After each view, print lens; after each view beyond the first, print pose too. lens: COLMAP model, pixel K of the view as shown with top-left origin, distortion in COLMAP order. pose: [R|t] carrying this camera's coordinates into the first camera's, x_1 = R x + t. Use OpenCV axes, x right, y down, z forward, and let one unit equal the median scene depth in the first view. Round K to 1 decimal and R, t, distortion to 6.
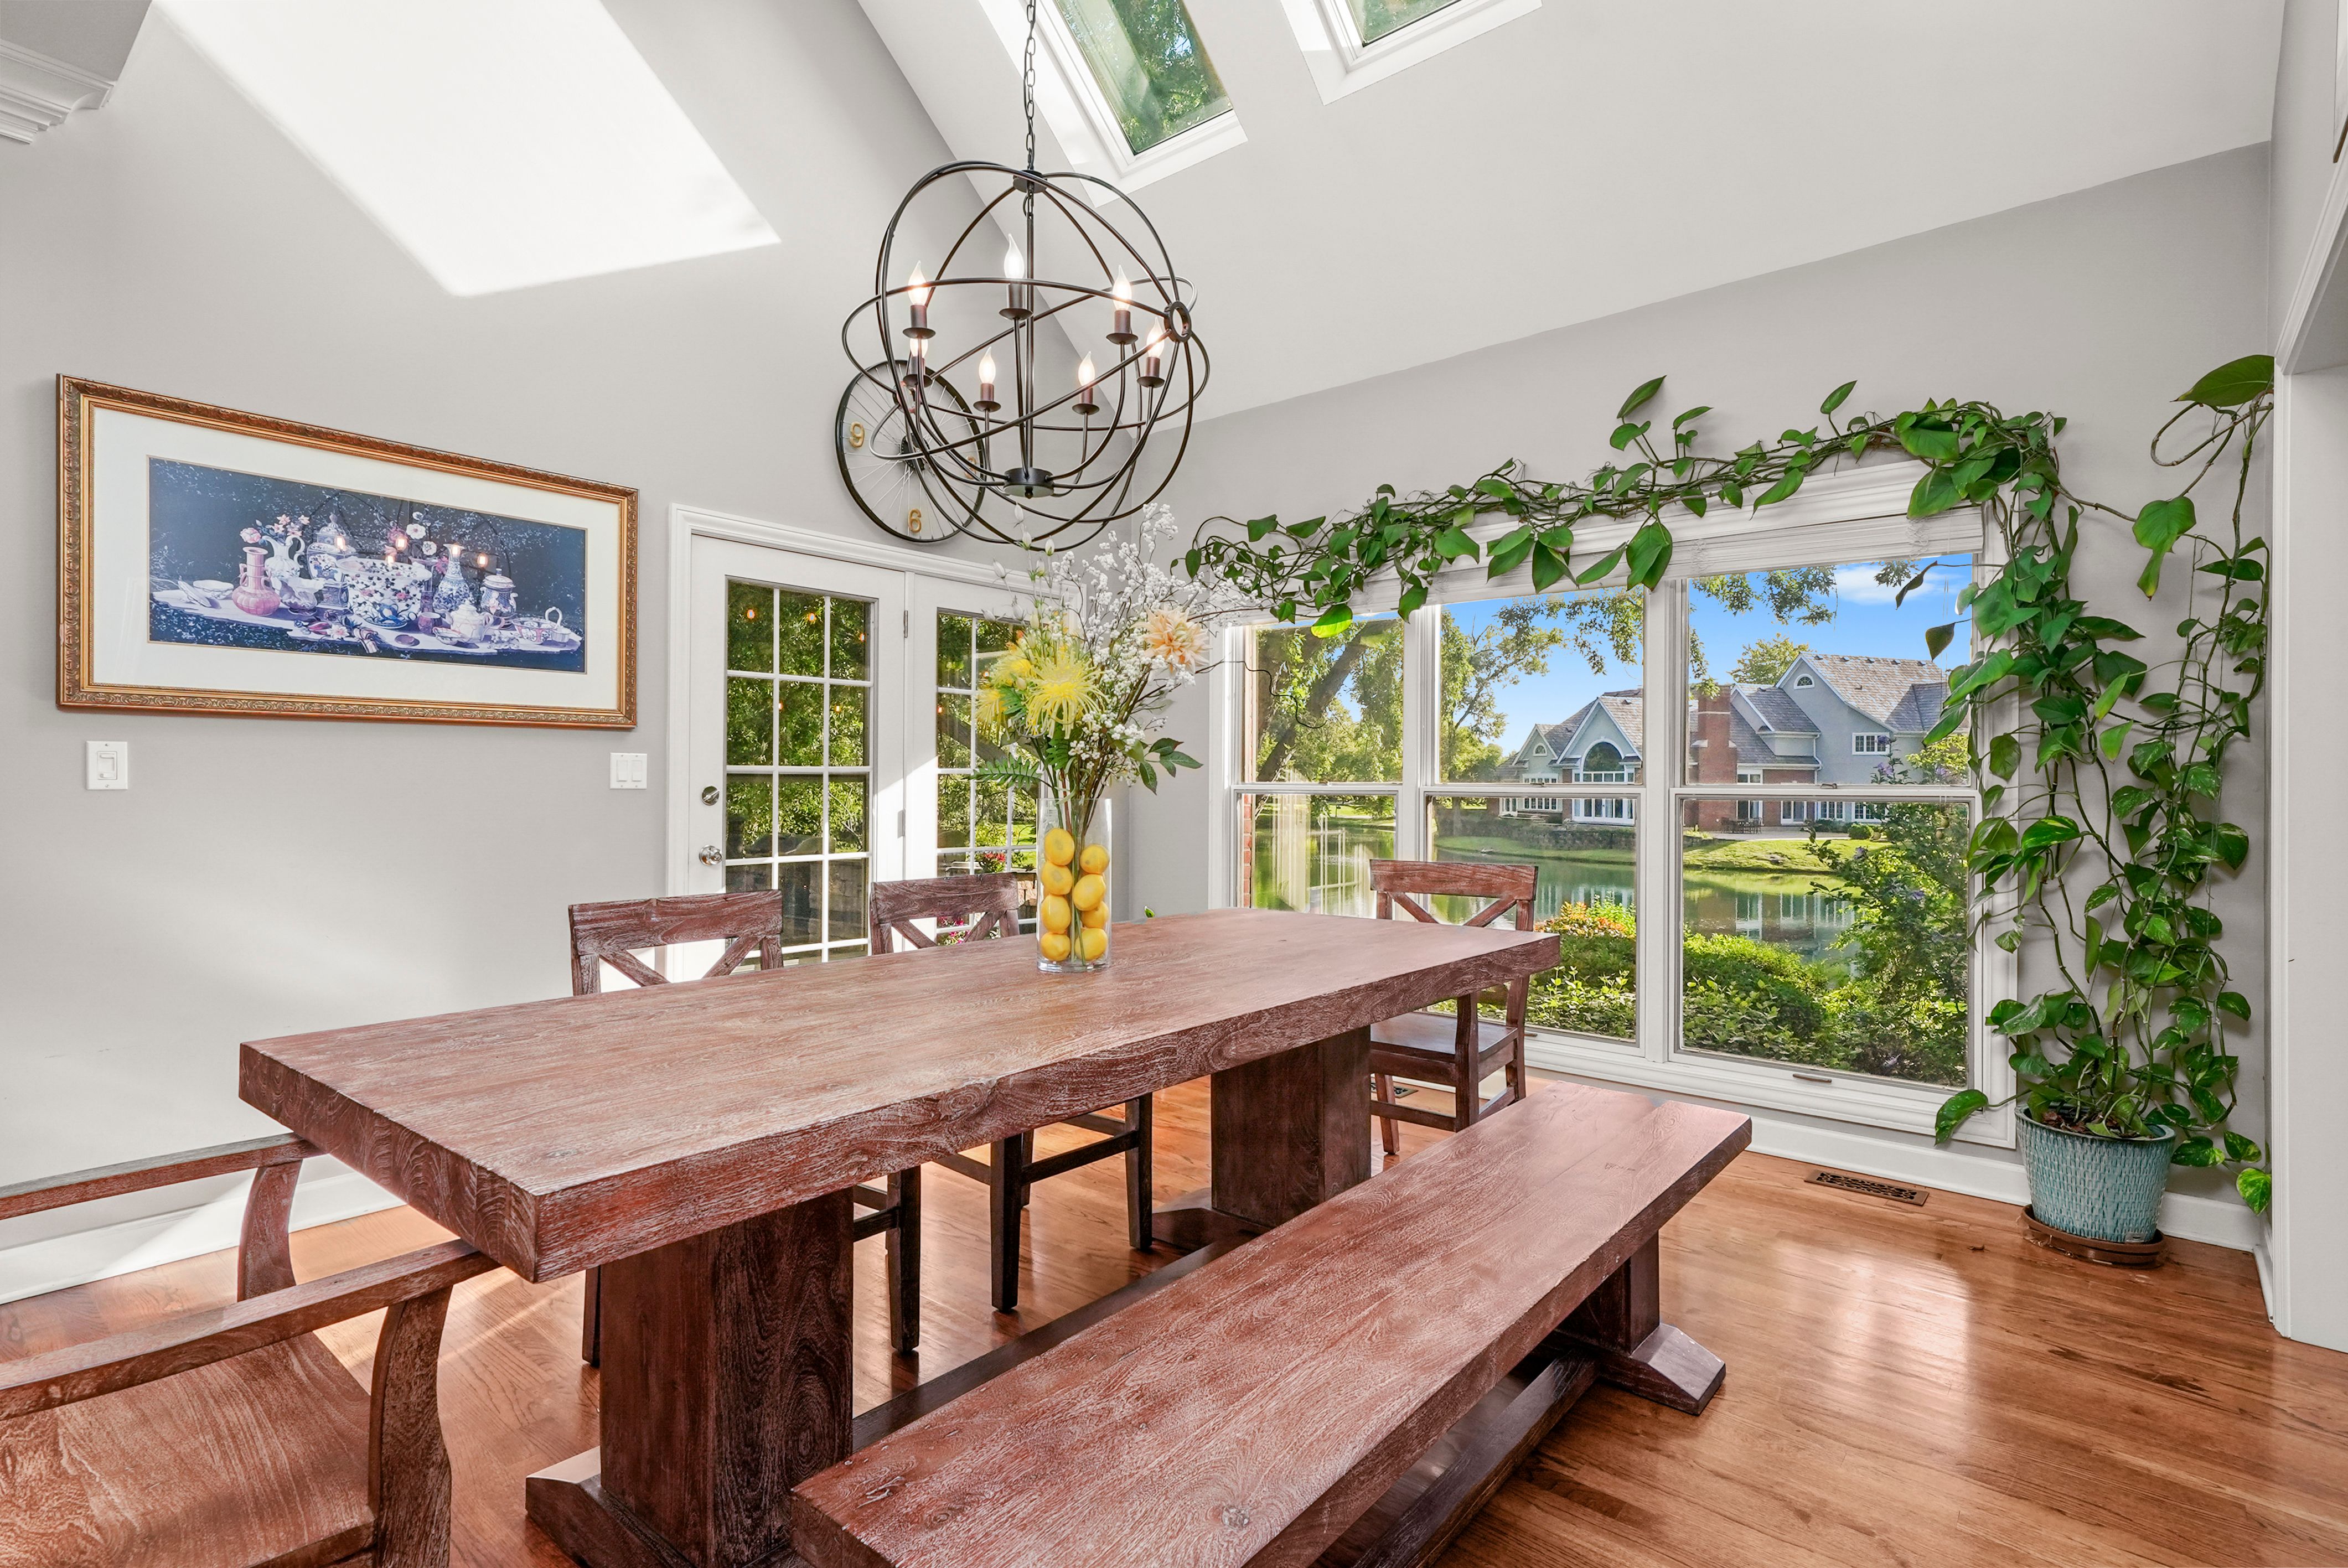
lens RADIAL K [[1128.2, 0, 1180.8], [0, 1128.2, 783.1], [0, 0, 1]] dist [0.005089, 0.000662]
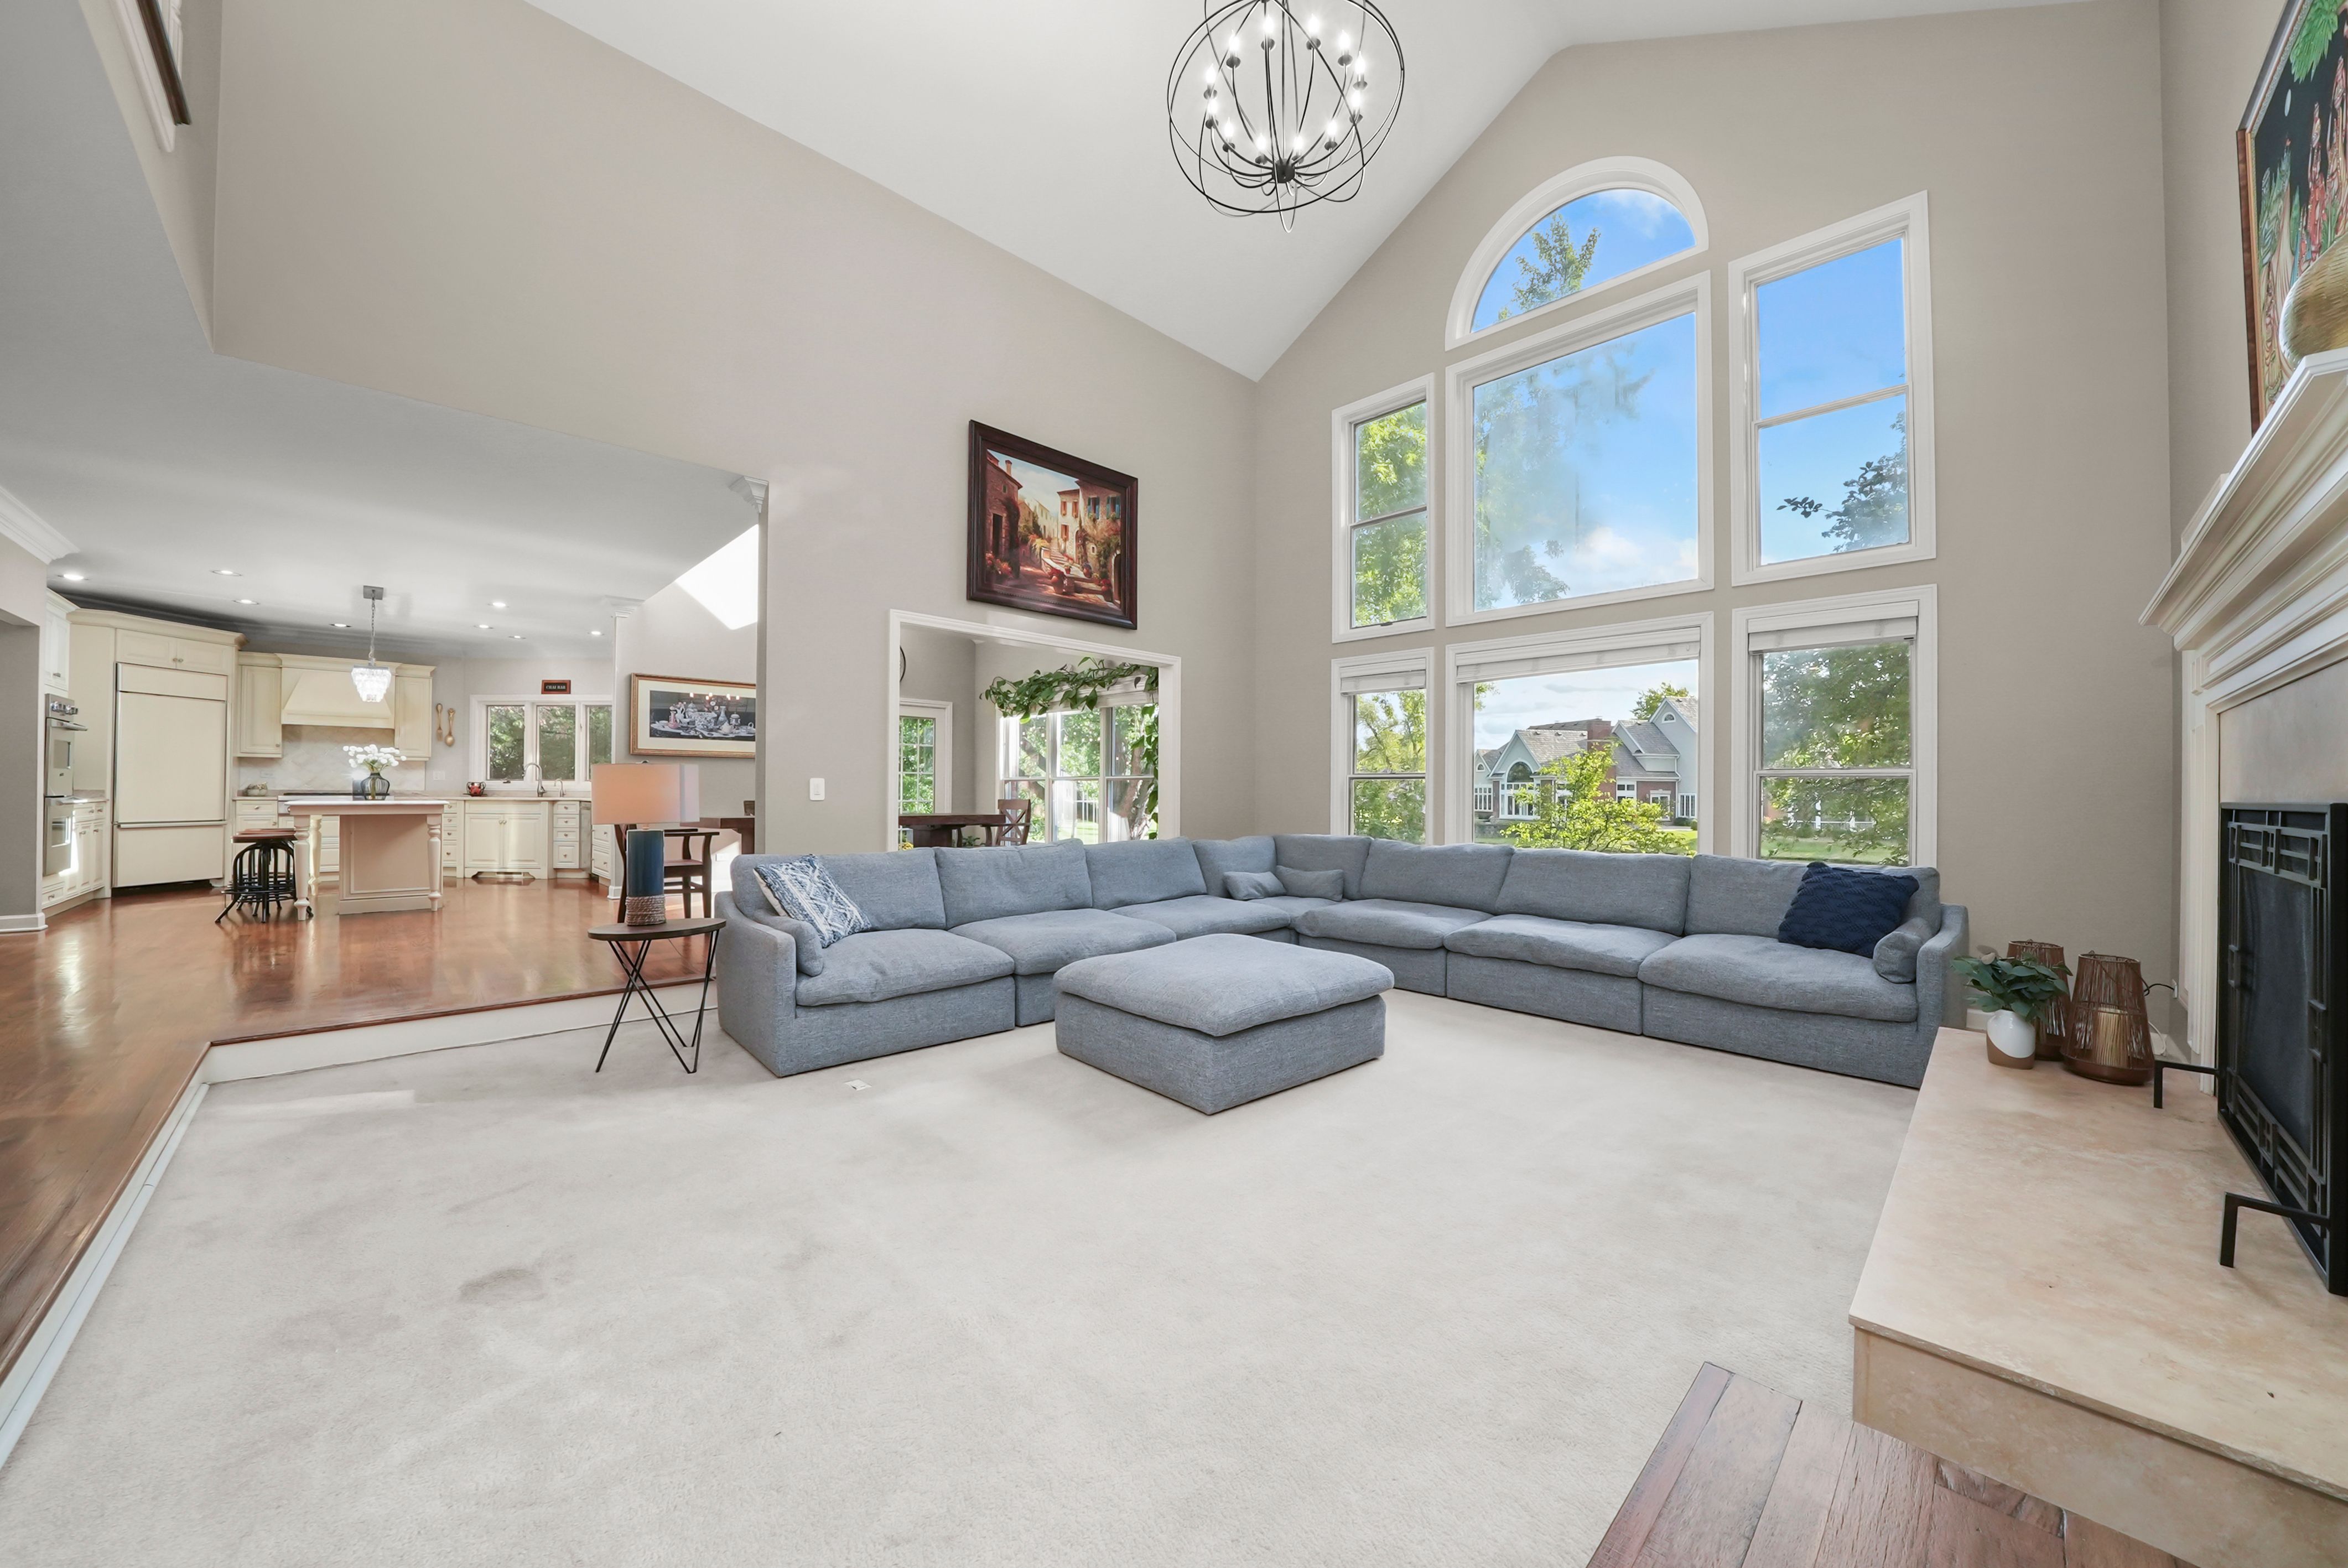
lens RADIAL K [[835.2, 0, 1165.9], [0, 835.2, 783.5], [0, 0, 1]] dist [-0.007902, -0.000201]
pose [[0.994594, 0.000725, -0.103840, 0.906358], [-0.001810, 0.999945, -0.010350, 0.048074], [0.103827, 0.010482, 0.994540, -1.302710]]
